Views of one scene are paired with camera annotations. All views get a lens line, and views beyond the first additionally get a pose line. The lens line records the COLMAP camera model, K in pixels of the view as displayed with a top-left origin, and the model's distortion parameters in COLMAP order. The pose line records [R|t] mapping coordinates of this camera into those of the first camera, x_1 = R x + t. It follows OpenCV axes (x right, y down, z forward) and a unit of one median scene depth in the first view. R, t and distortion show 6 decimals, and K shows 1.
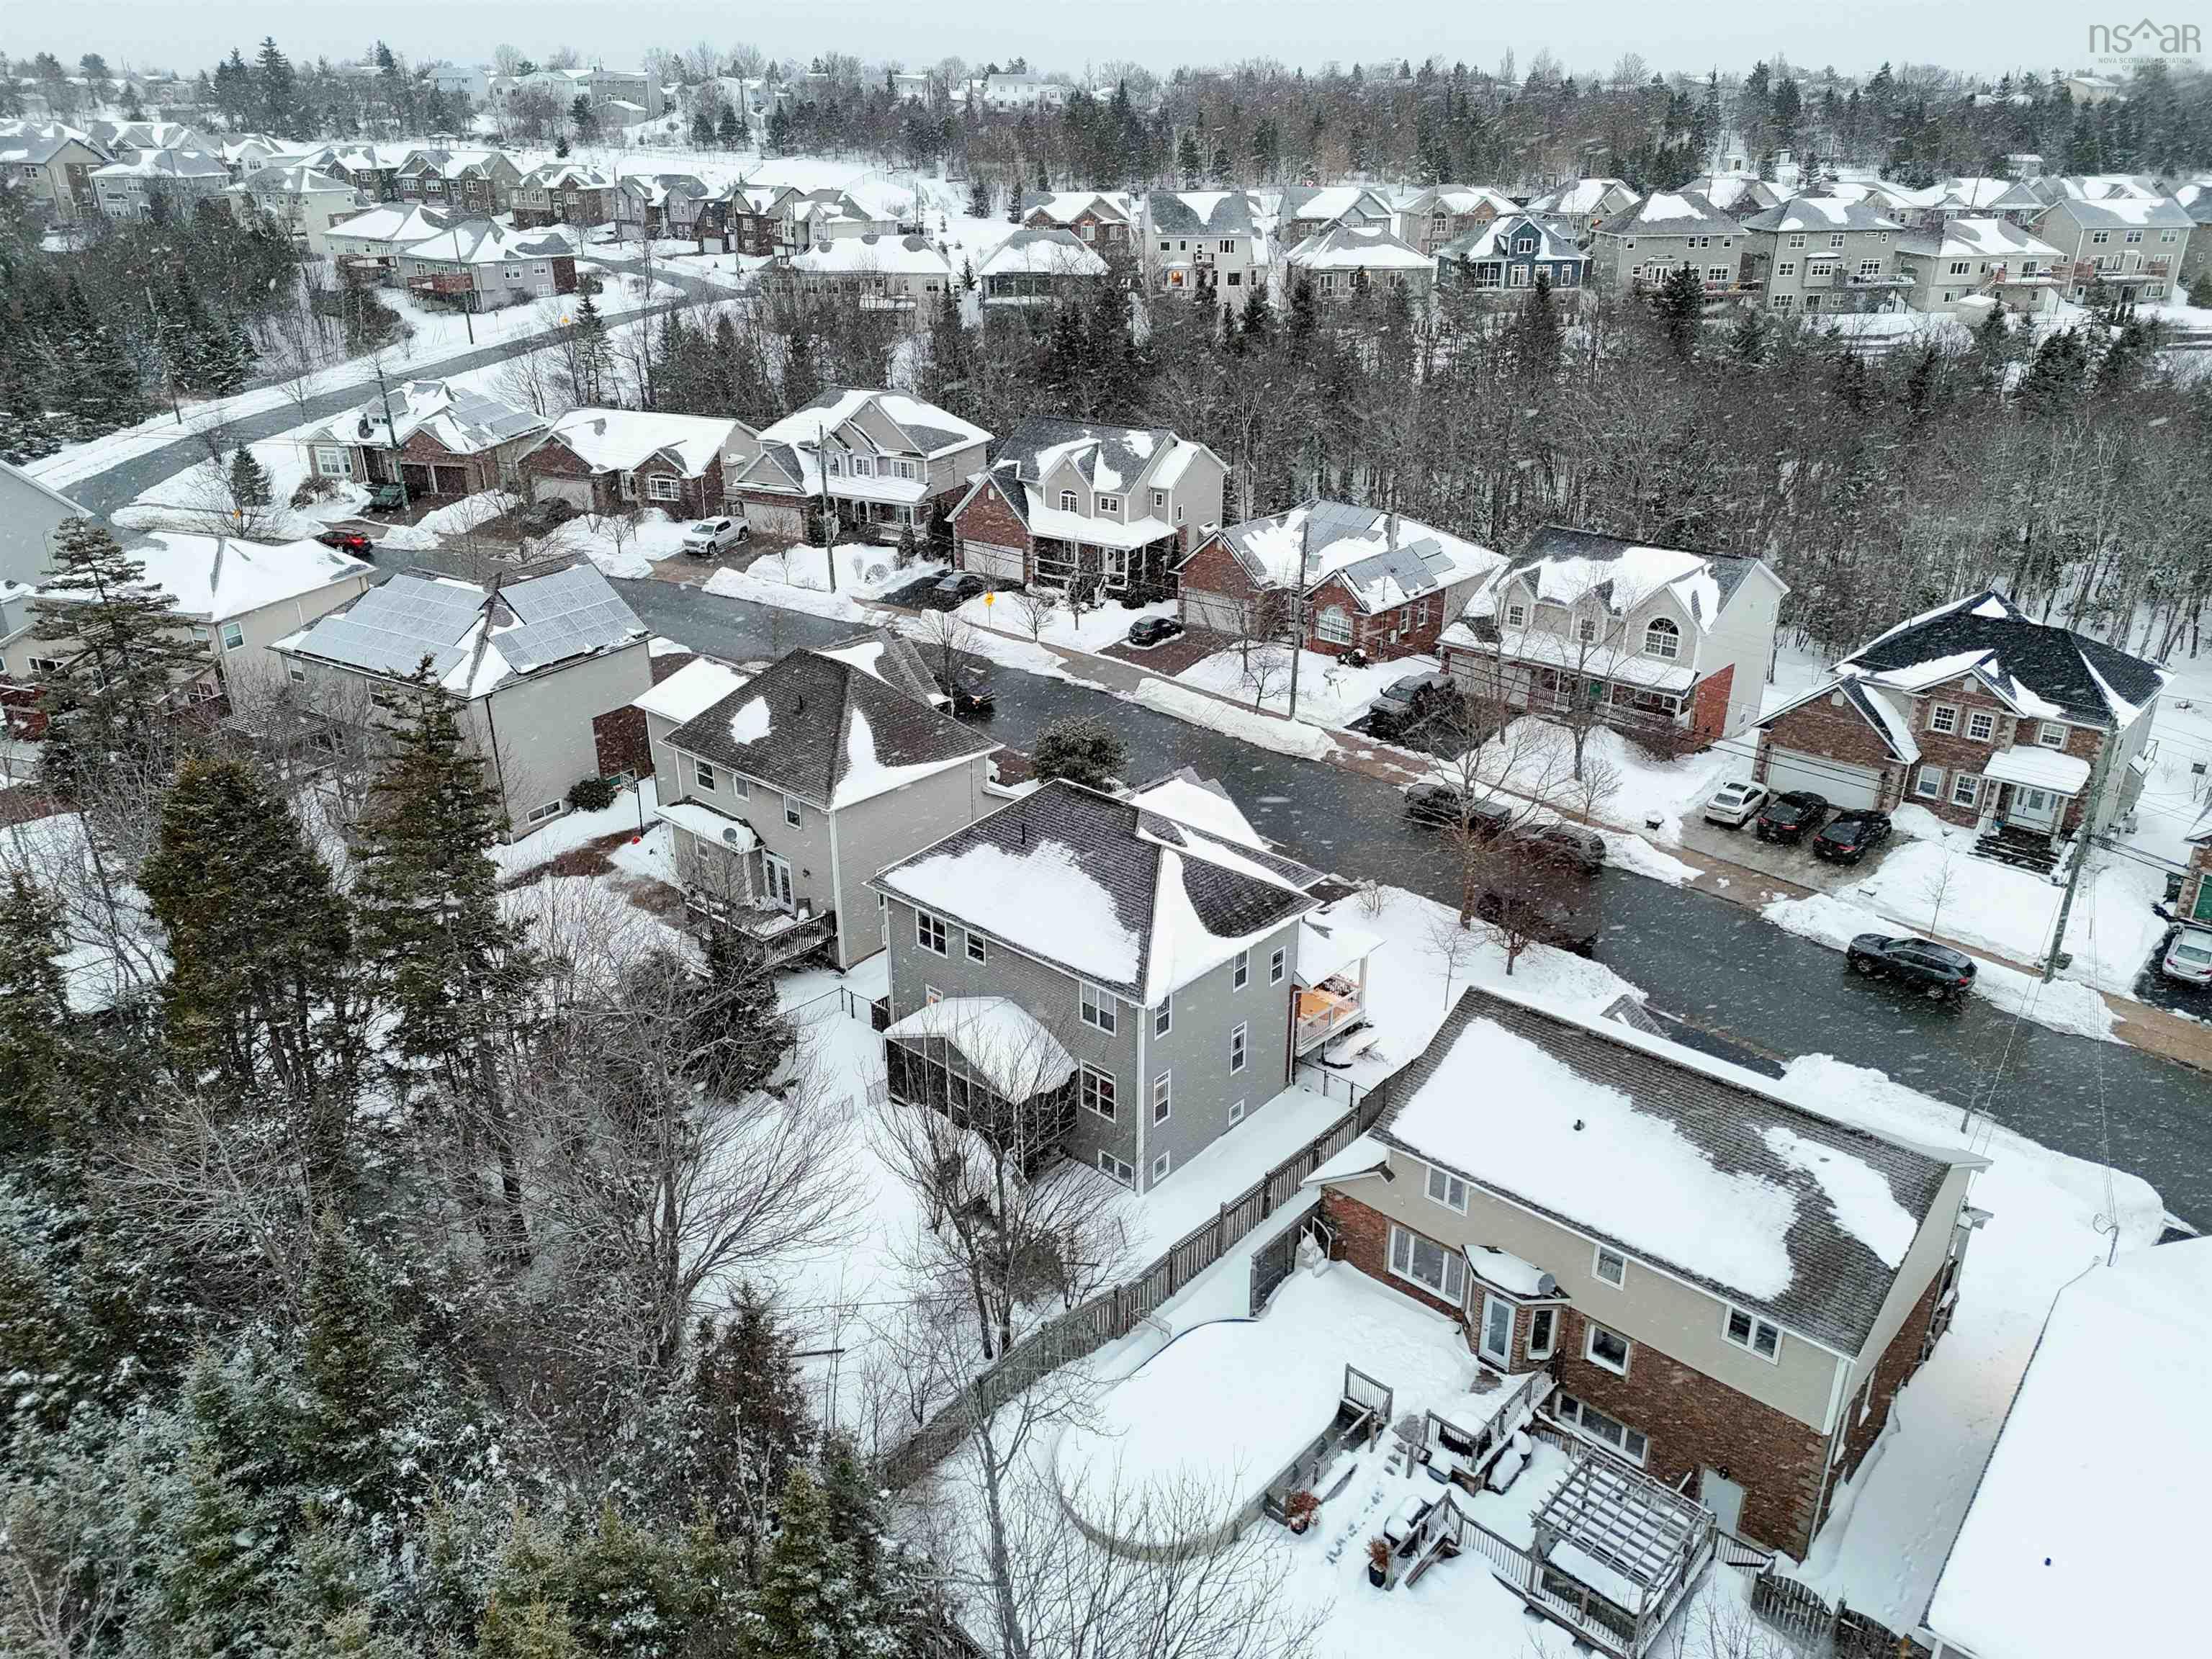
lens RADIAL K [[1610.3, 0, 1110.8], [0, 1610.3, 847.5], [0, 0, 1]] dist [0.070128, -0.073535]
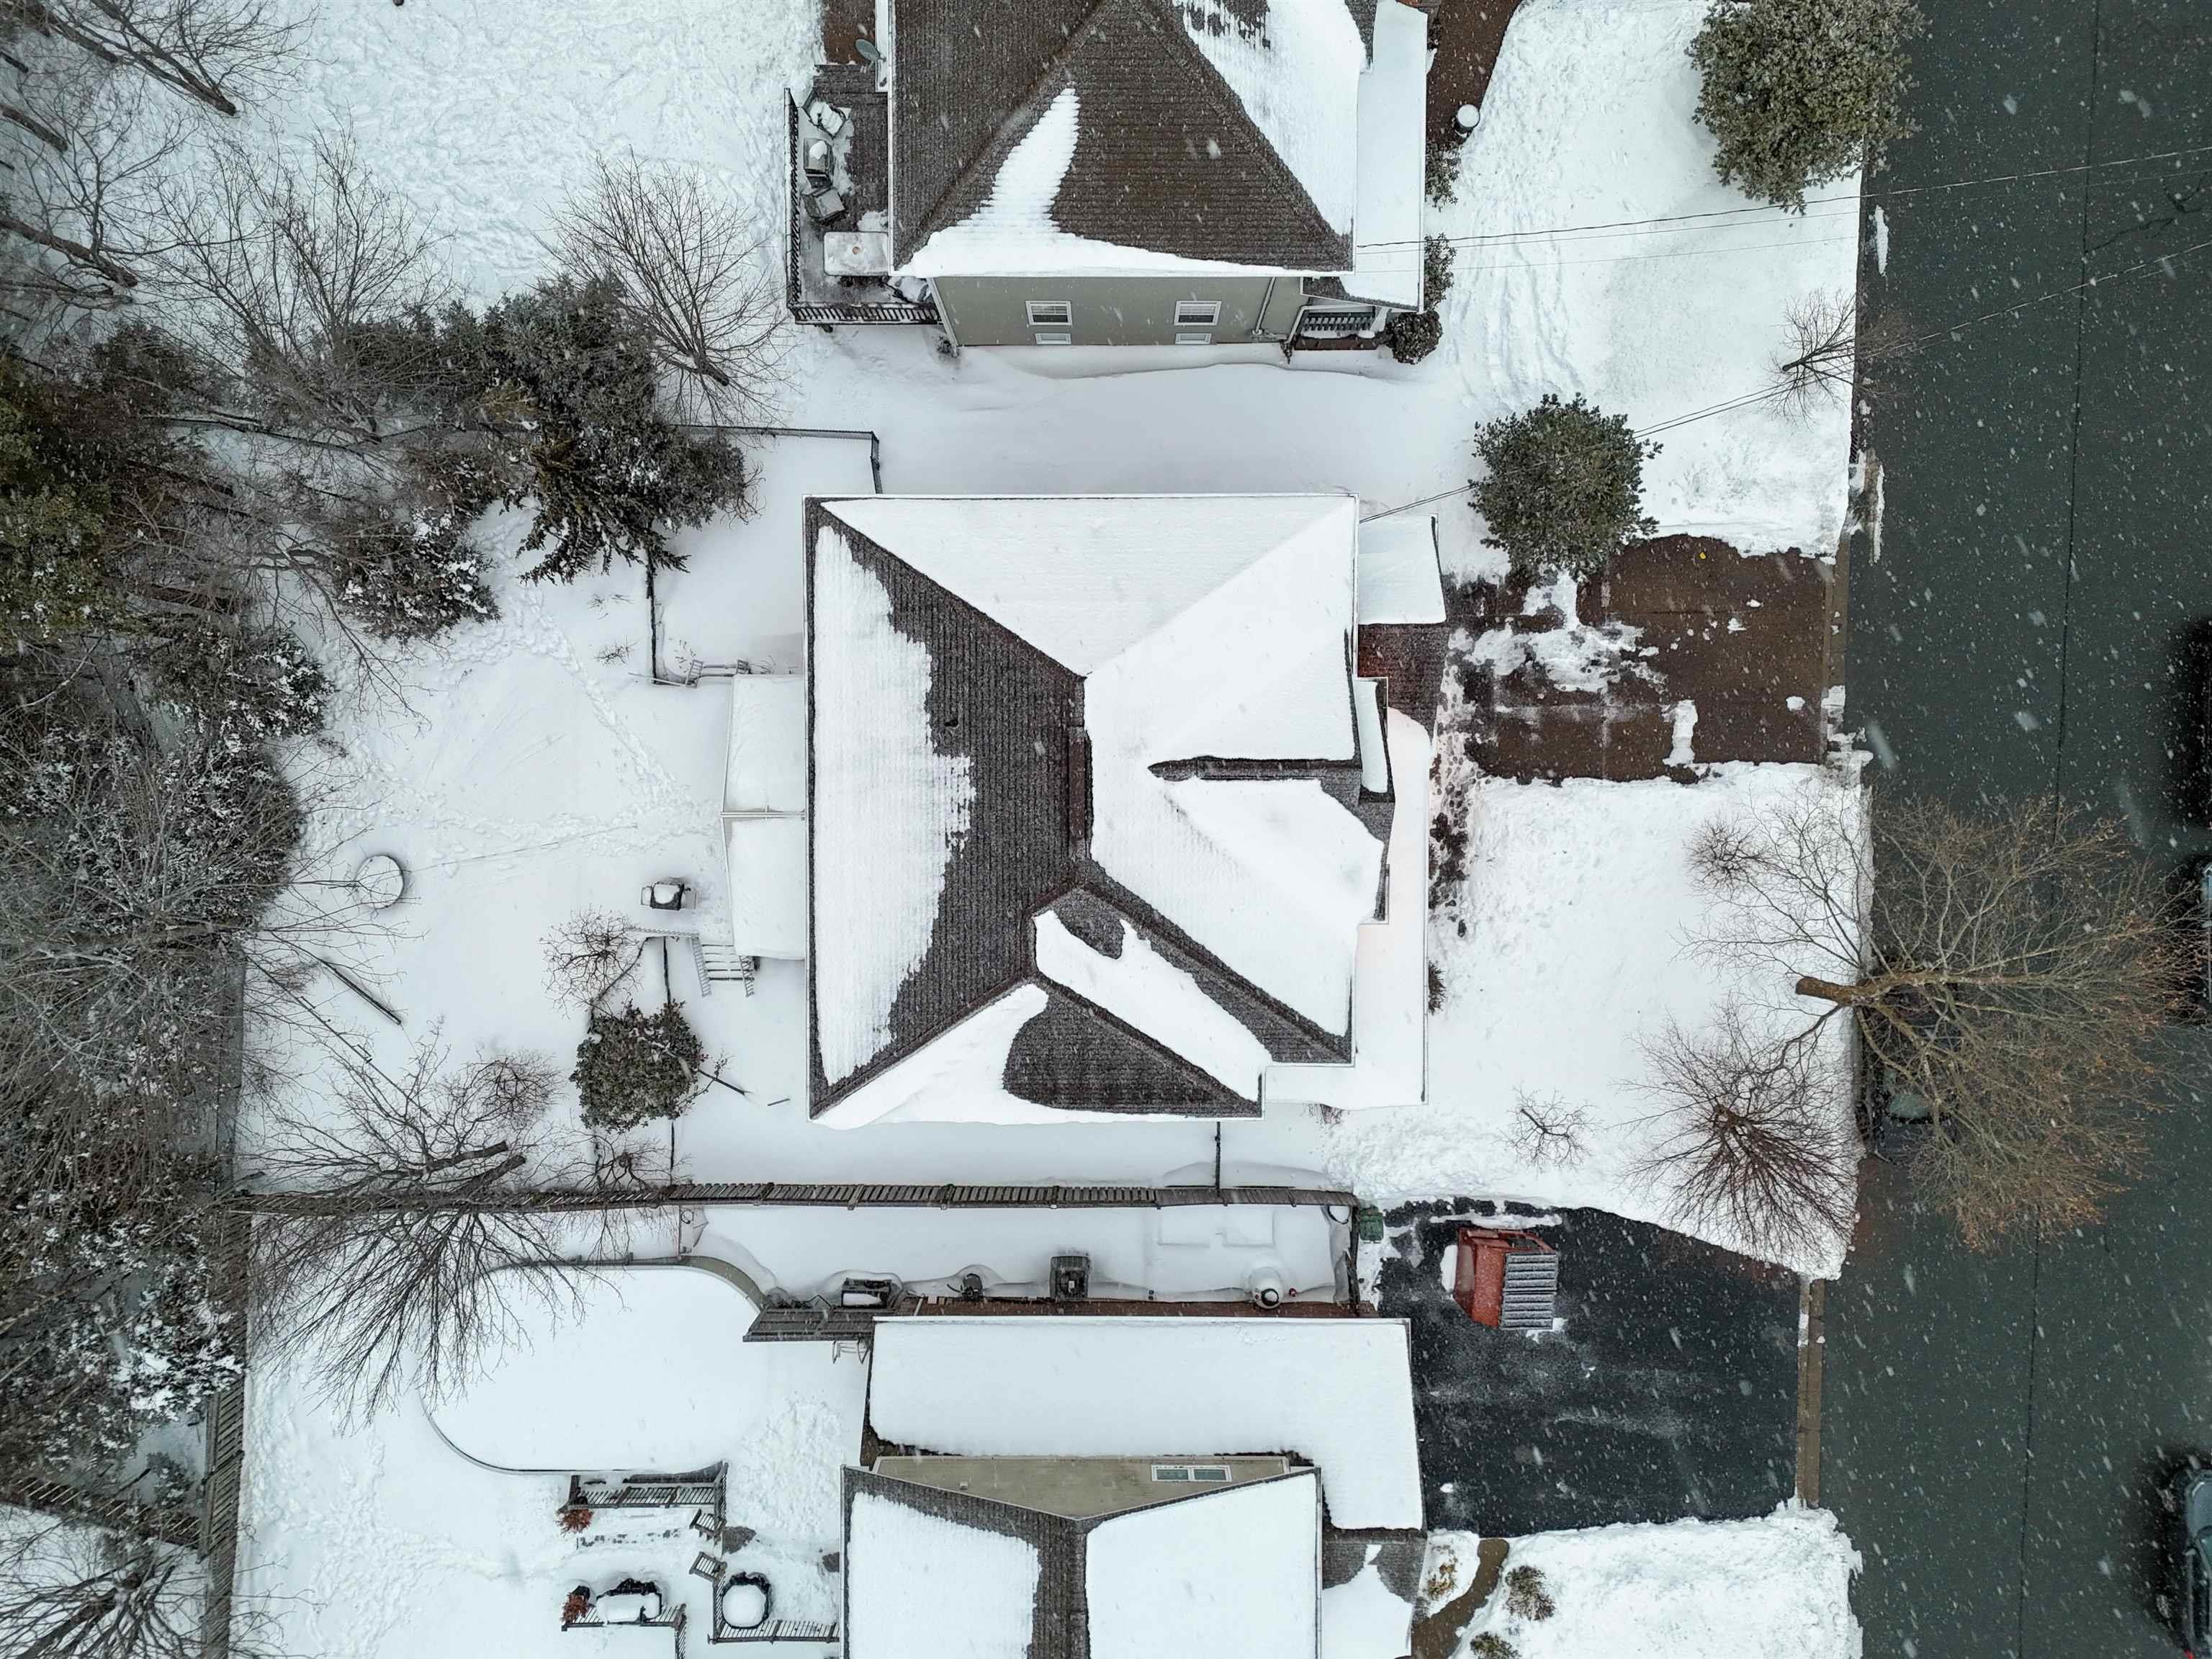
lens RADIAL K [[1616.0, 0, 1112.4], [0, 1616.0, 826.7], [0, 0, 1]] dist [0.070637, -0.063899]
pose [[0.667698, 0.744064, 0.023400, -0.001622], [-0.309071, 0.248479, 0.918005, -0.377435], [0.677240, -0.620182, 0.395878, 0.551978]]
